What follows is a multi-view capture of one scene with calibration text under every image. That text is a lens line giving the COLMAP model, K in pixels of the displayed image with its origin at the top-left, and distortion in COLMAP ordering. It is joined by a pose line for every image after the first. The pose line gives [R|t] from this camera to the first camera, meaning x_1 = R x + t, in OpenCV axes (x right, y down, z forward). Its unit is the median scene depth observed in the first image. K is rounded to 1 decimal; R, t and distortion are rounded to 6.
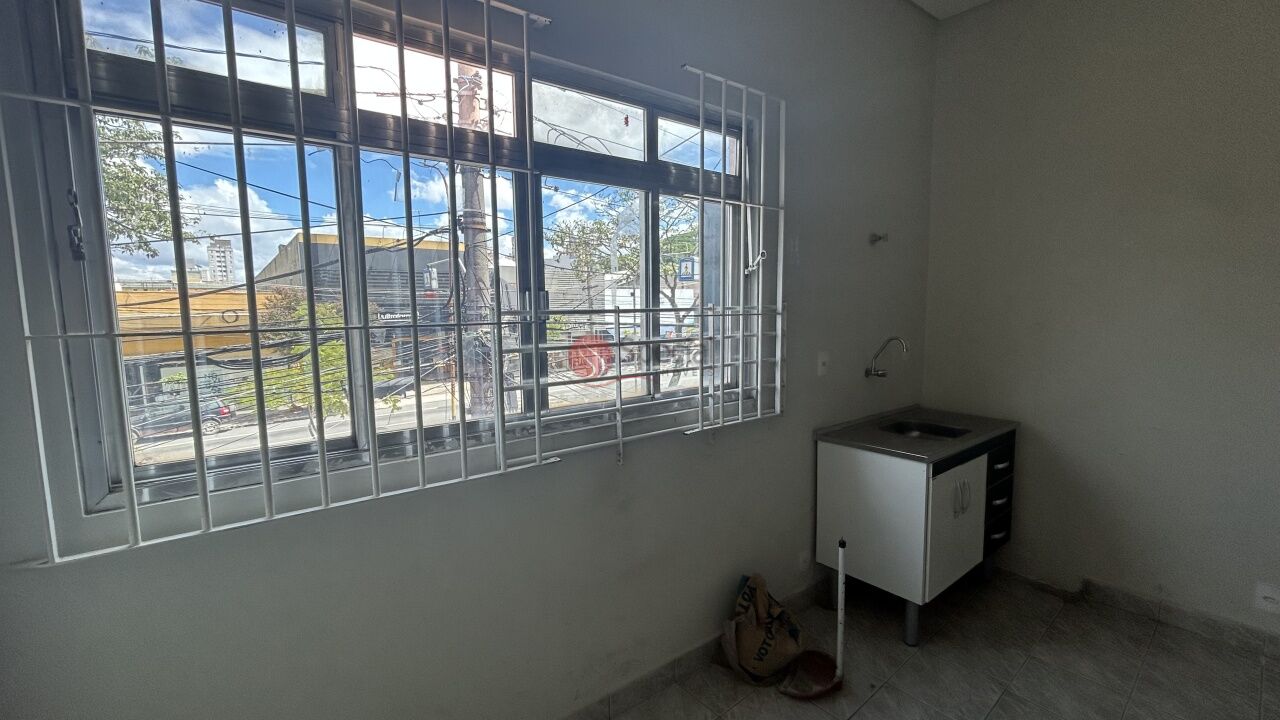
lens RADIAL K [[519.5, 0, 633.0], [0, 519.5, 350.7], [0, 0, 1]] dist [-0.004206, 0.003152]
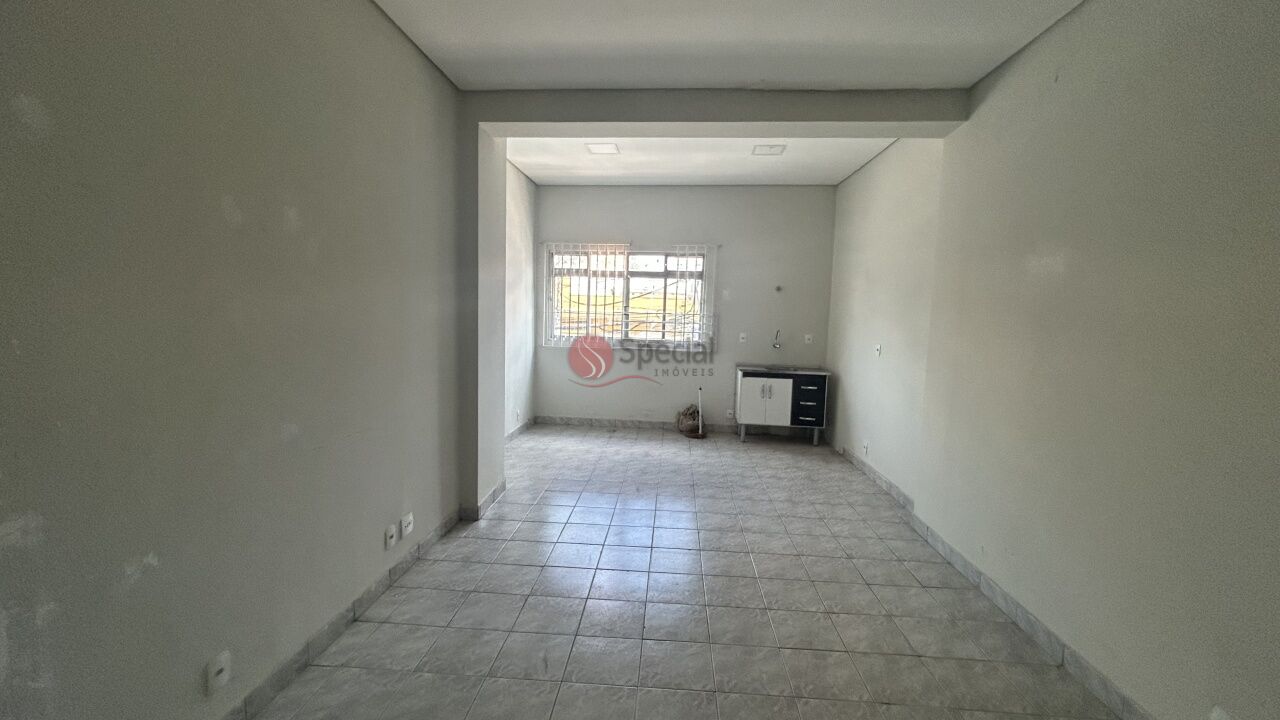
lens RADIAL K [[519.5, 0, 642.5], [0, 519.5, 360.2], [0, 0, 1]] dist [-0.004206, 0.003152]
pose [[0.720918, 0.095613, -0.686393, 2.342570], [-0.108067, 0.993831, 0.024935, 0.160370], [0.684542, 0.056201, 0.726803, -1.580514]]
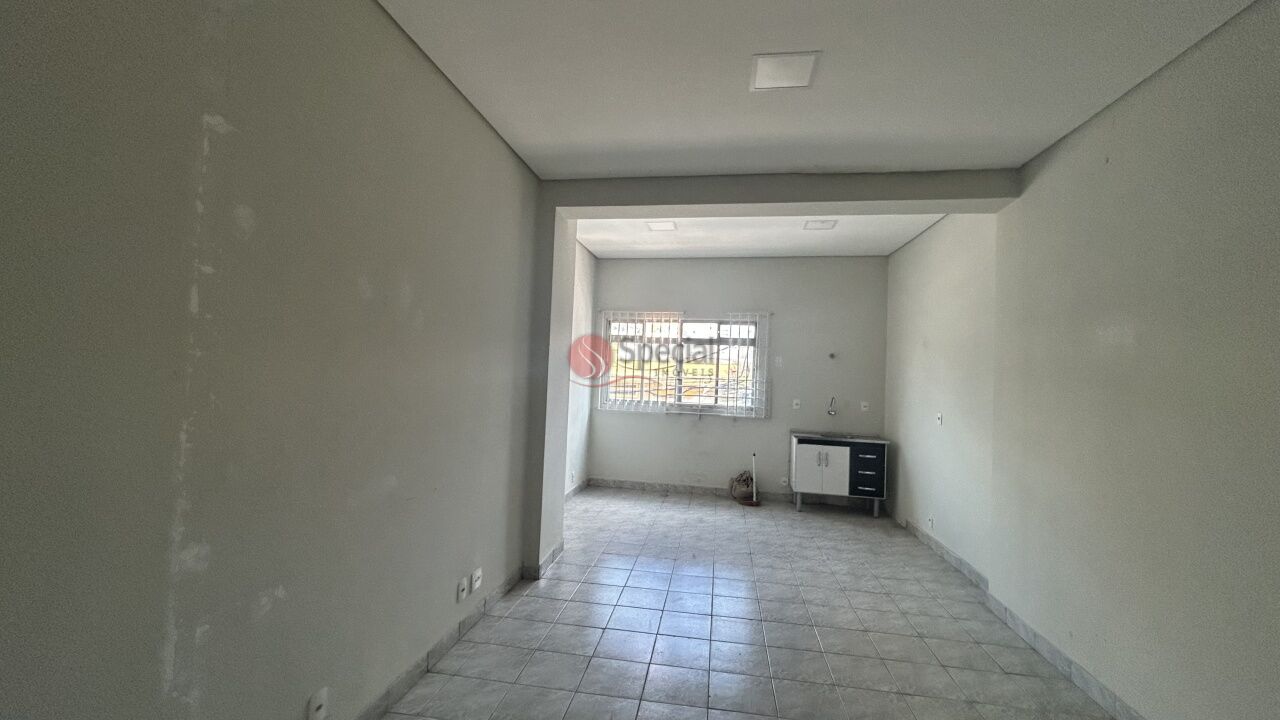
lens RADIAL K [[519.5, 0, 641.6], [0, 519.5, 359.9], [0, 0, 1]] dist [-0.004206, 0.003152]
pose [[0.656694, 0.013974, -0.754027, 2.362378], [-0.123688, 0.988285, -0.089406, 0.171146], [0.743945, 0.151976, 0.650730, -1.679687]]
